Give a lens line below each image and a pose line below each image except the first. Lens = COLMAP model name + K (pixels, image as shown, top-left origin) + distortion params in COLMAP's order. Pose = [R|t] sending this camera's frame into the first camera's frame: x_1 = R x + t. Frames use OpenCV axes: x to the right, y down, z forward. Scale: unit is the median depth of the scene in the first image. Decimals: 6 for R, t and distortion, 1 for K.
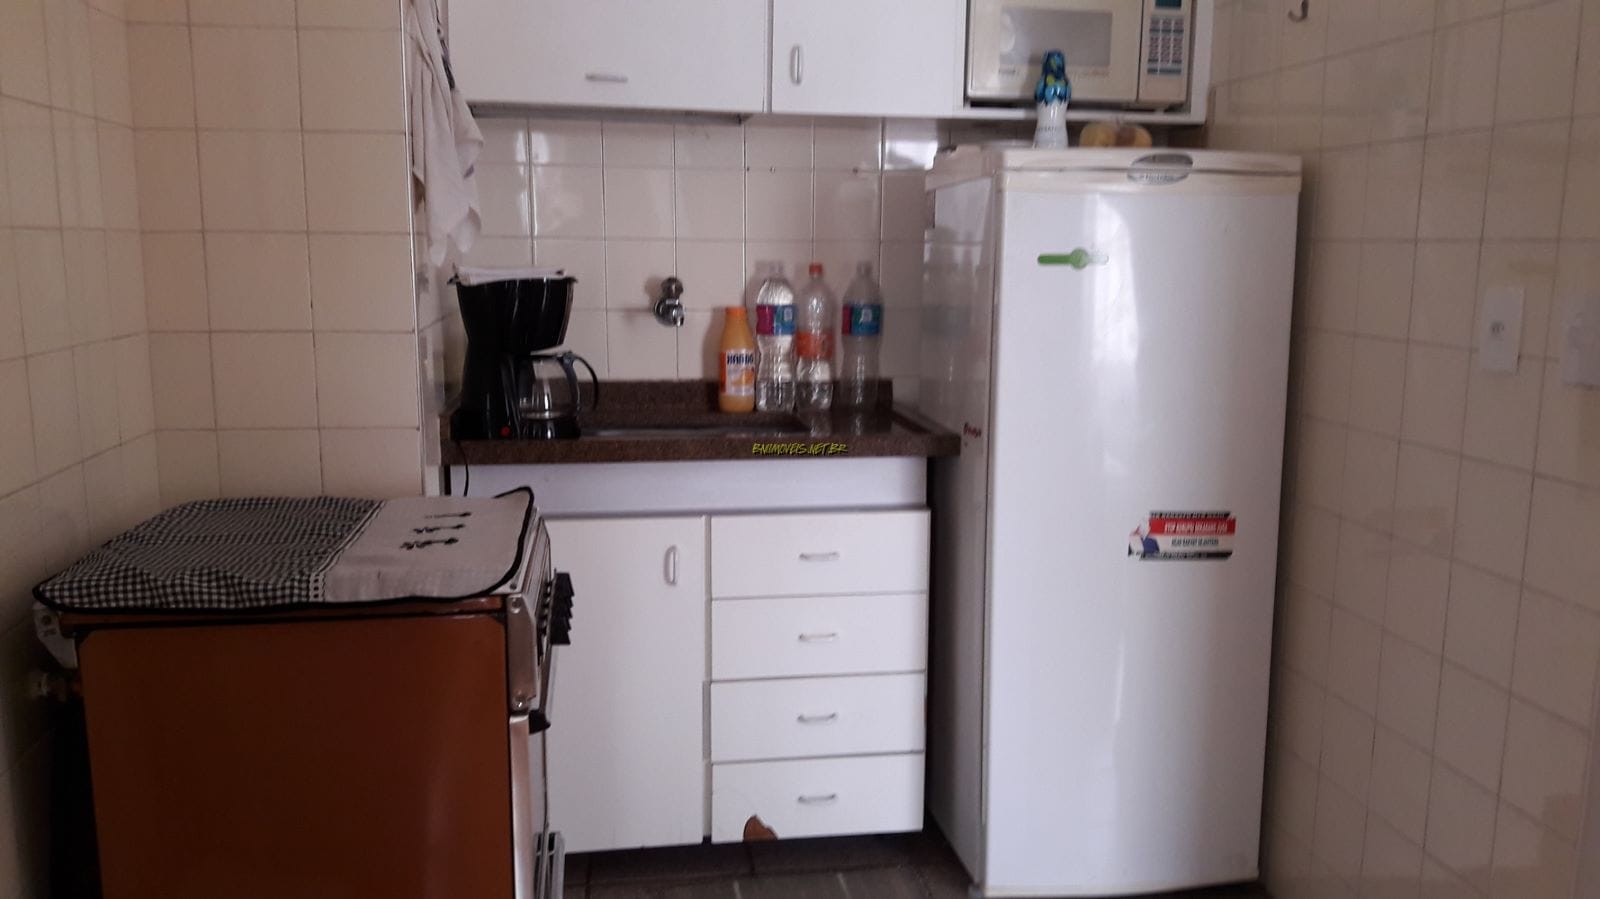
lens RADIAL K [[1274.9, 0, 797.0], [0, 1274.9, 469.0], [0, 0, 1]] dist [0.006525, -0.160993]
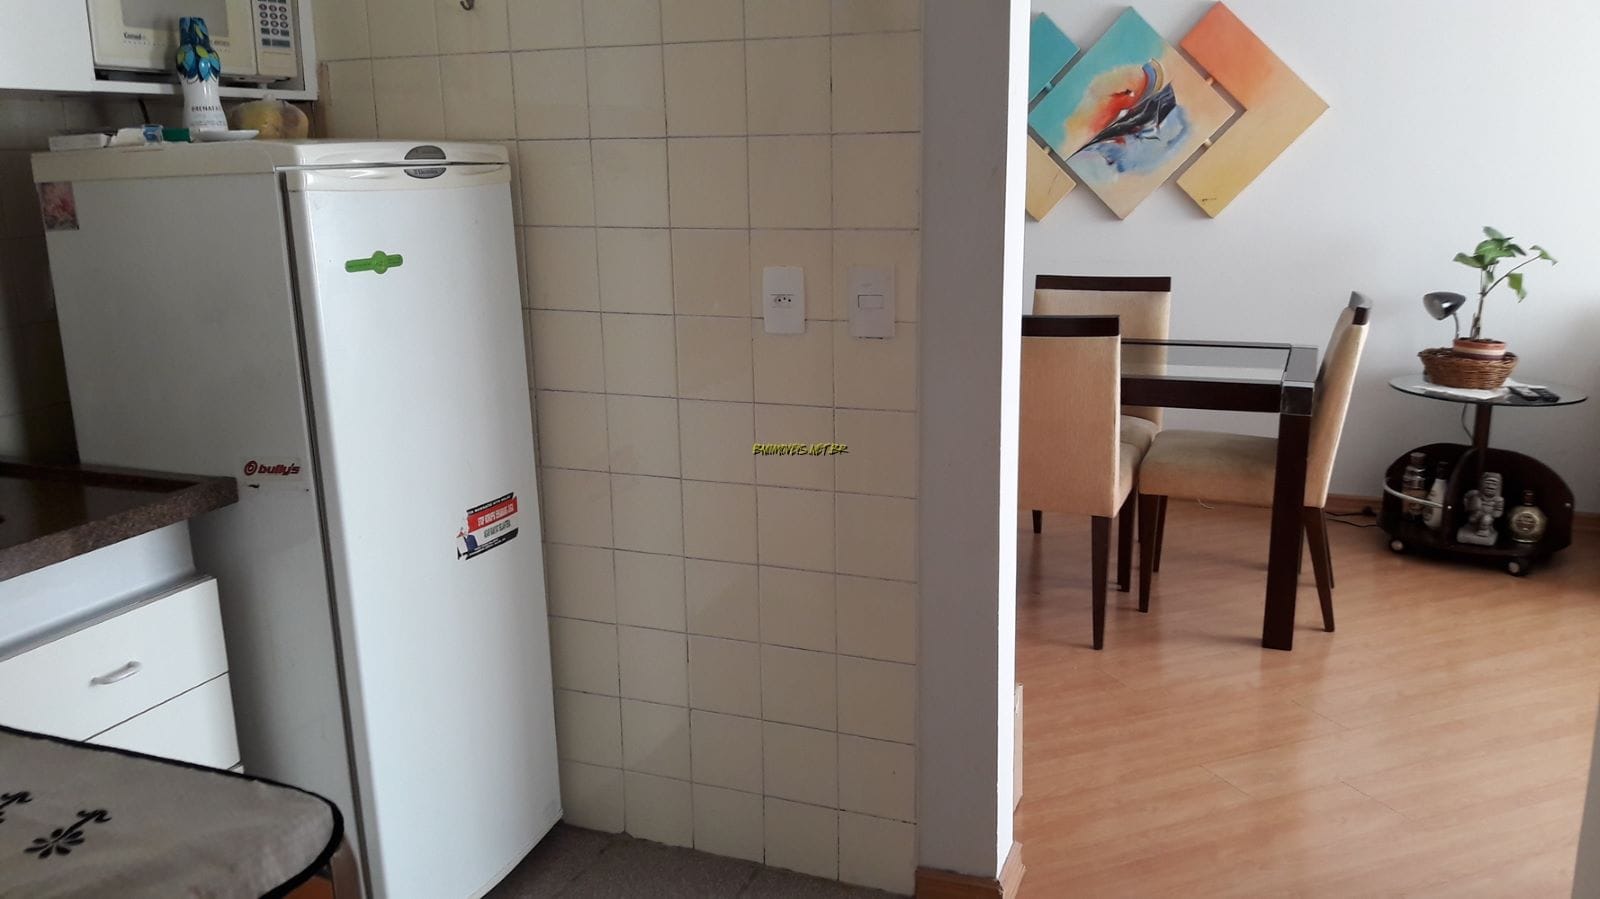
lens RADIAL K [[1274.9, 0, 797.0], [0, 1274.9, 469.0], [0, 0, 1]] dist [0.006525, -0.160993]
pose [[0.479034, -0.214394, 0.851212, -0.429551], [0.161071, 0.974718, 0.154856, -0.108034], [-0.862892, 0.062924, 0.501456, 0.273659]]
